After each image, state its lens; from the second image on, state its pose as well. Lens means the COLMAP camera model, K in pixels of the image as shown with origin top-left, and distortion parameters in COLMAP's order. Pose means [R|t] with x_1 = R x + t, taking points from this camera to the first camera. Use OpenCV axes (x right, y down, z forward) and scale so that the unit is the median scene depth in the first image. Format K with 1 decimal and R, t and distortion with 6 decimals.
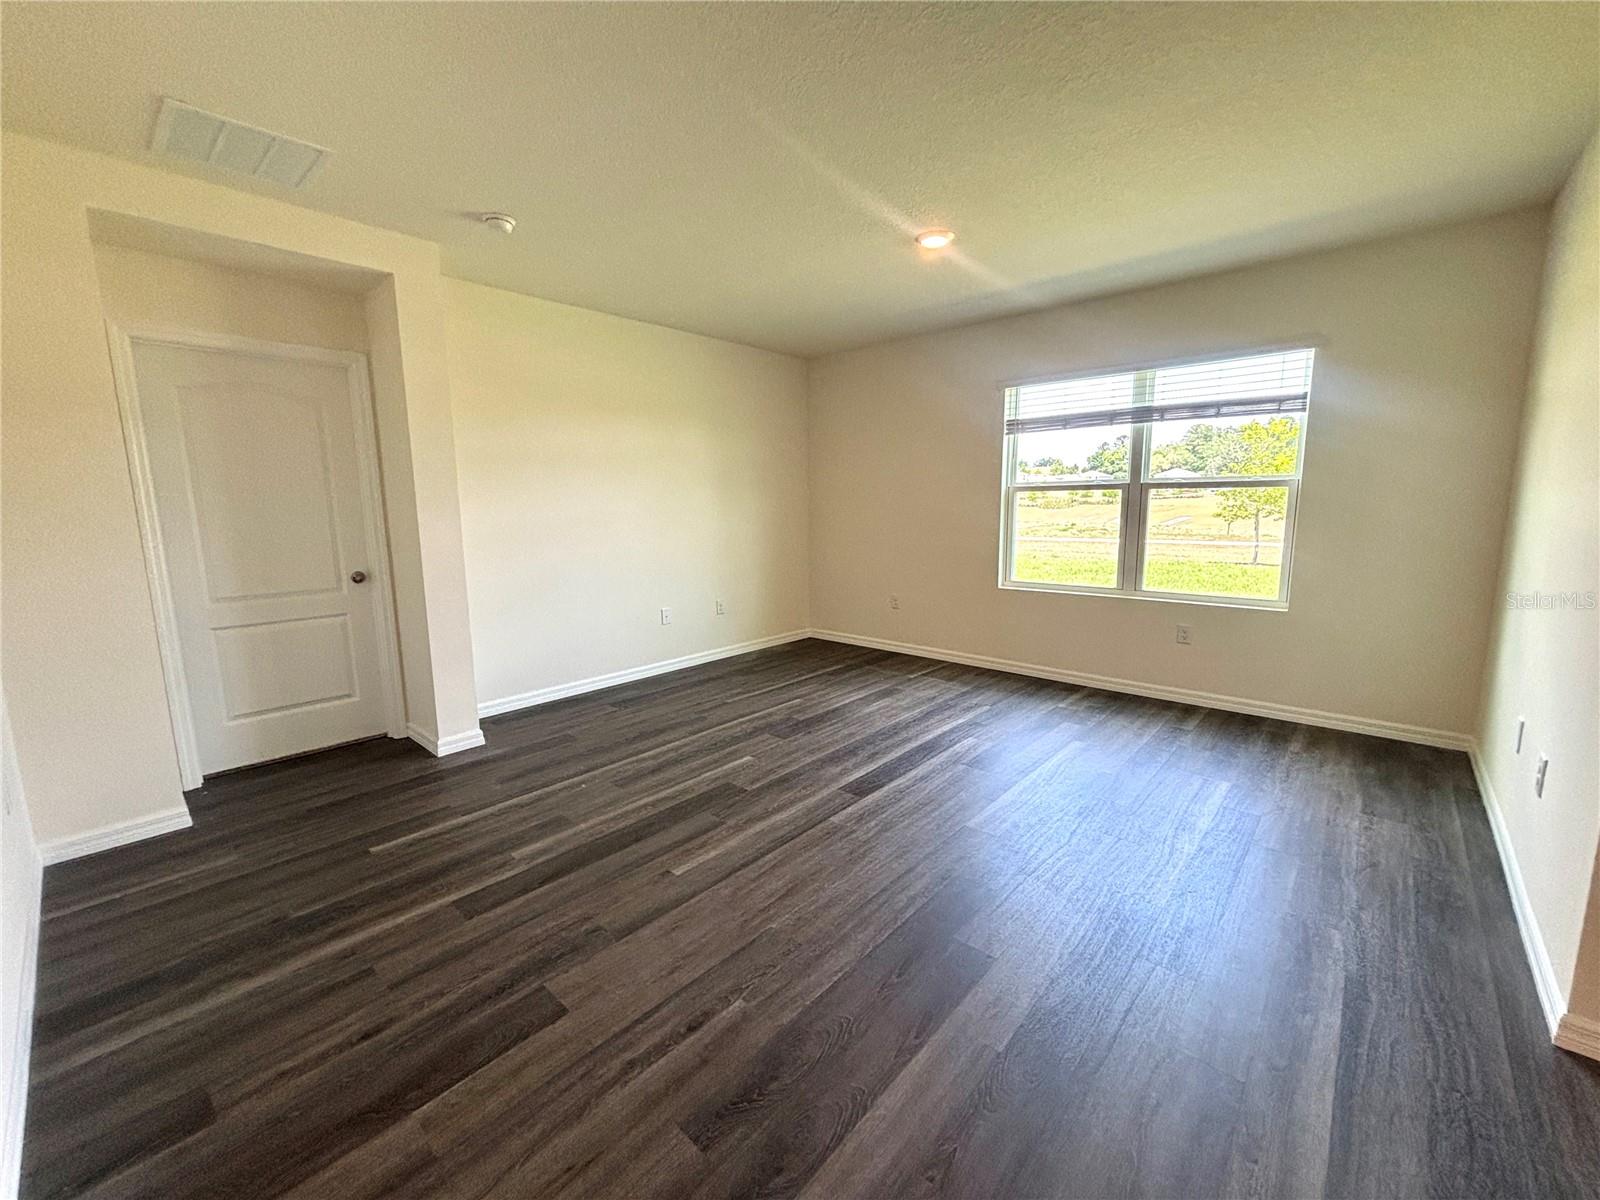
lens RADIAL K [[640.5, 0, 800.0], [0, 640.5, 600.0], [0, 0, 1]] dist [0.003066, 0.000303]
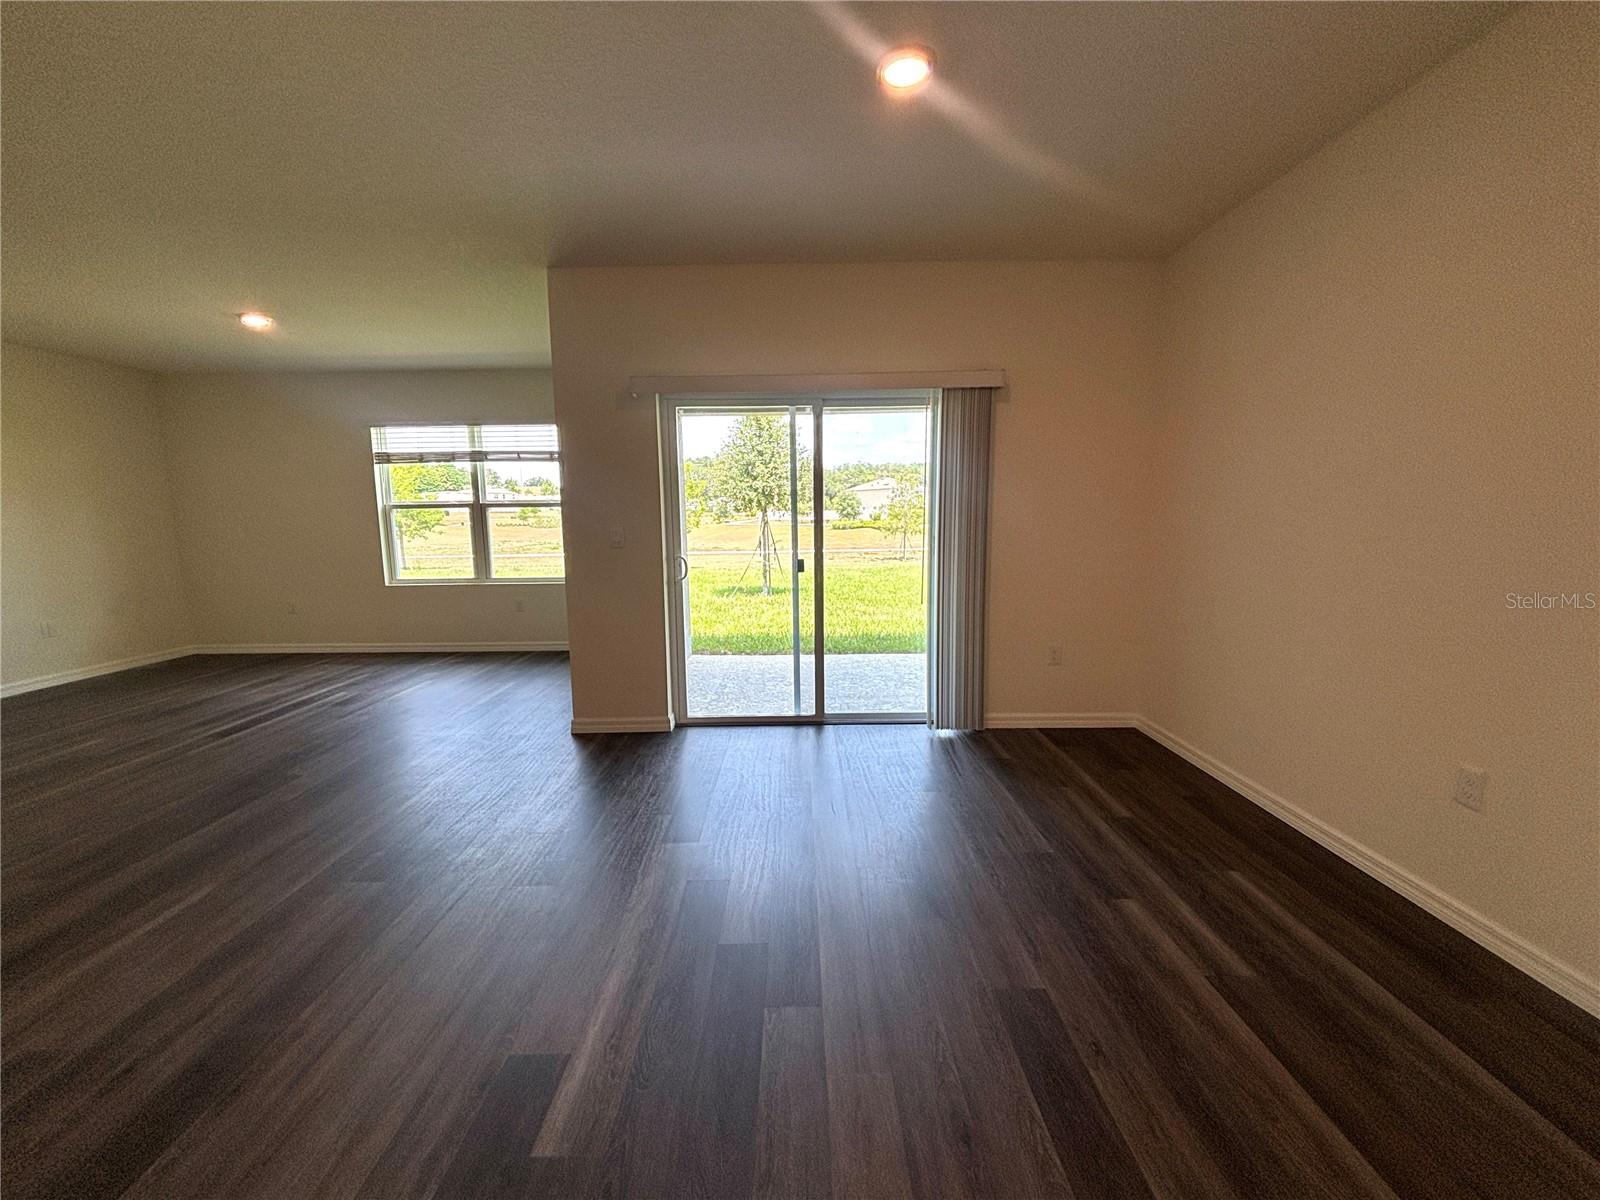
lens RADIAL K [[640.5, 0, 800.0], [0, 640.5, 600.0], [0, 0, 1]] dist [0.003066, 0.000303]
pose [[0.739205, -0.089077, 0.667564, 0.077186], [0.108924, 0.993977, 0.012019, 0.093749], [-0.664614, 0.063830, 0.744455, -0.531174]]
